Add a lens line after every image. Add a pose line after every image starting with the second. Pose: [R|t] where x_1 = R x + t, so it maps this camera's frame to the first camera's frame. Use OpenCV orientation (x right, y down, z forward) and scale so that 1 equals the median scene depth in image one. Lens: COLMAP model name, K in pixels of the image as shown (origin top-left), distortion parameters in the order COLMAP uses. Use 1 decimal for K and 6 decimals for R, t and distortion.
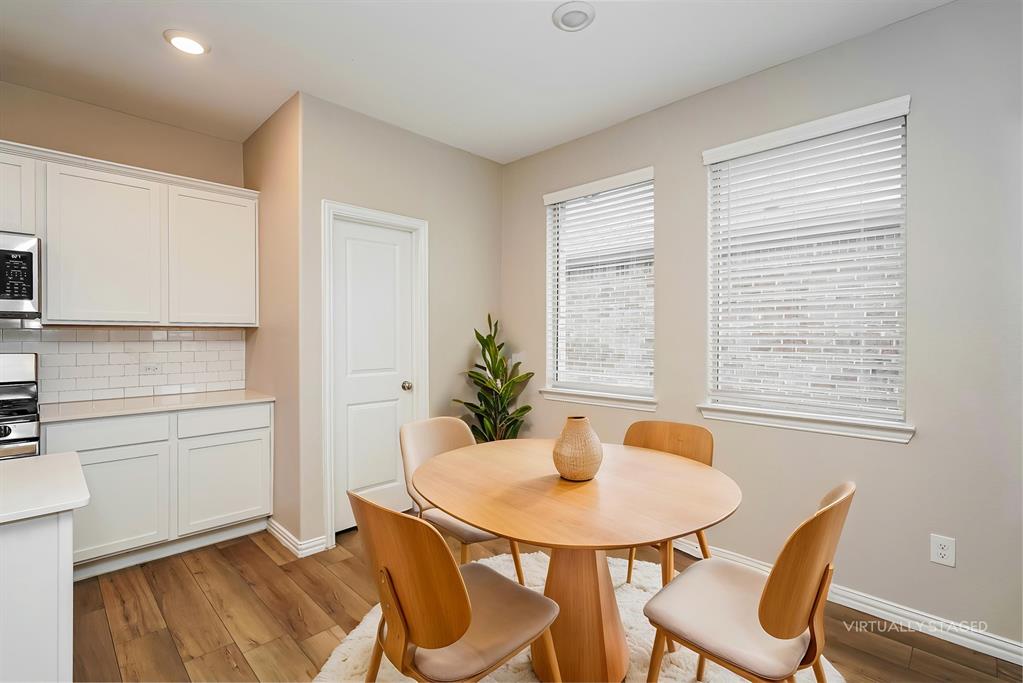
lens RADIAL K [[459.3, 0, 505.5], [0, 459.3, 339.7], [0, 0, 1]] dist [0.000175, 0.000233]
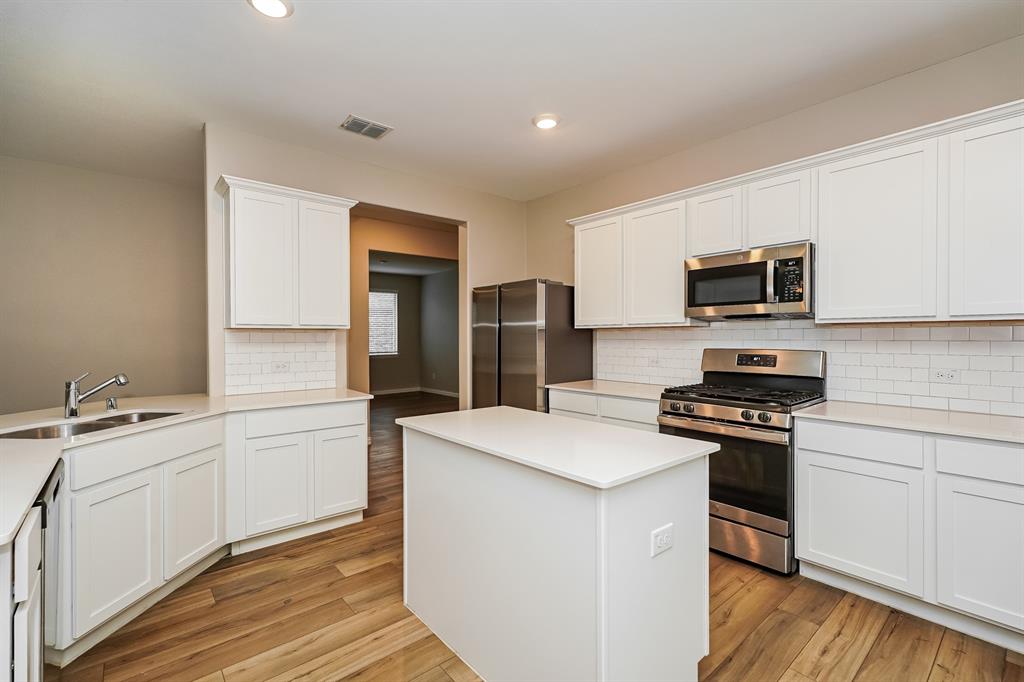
lens RADIAL K [[459.8, 0, 514.1], [0, 459.8, 336.5], [0, 0, 1]] dist [0.000175, 0.000233]
pose [[-0.080237, 0.002002, -0.996774, 0.096146], [-0.004285, 0.999988, 0.002353, -0.003421], [0.996767, 0.004460, -0.080227, 0.409913]]
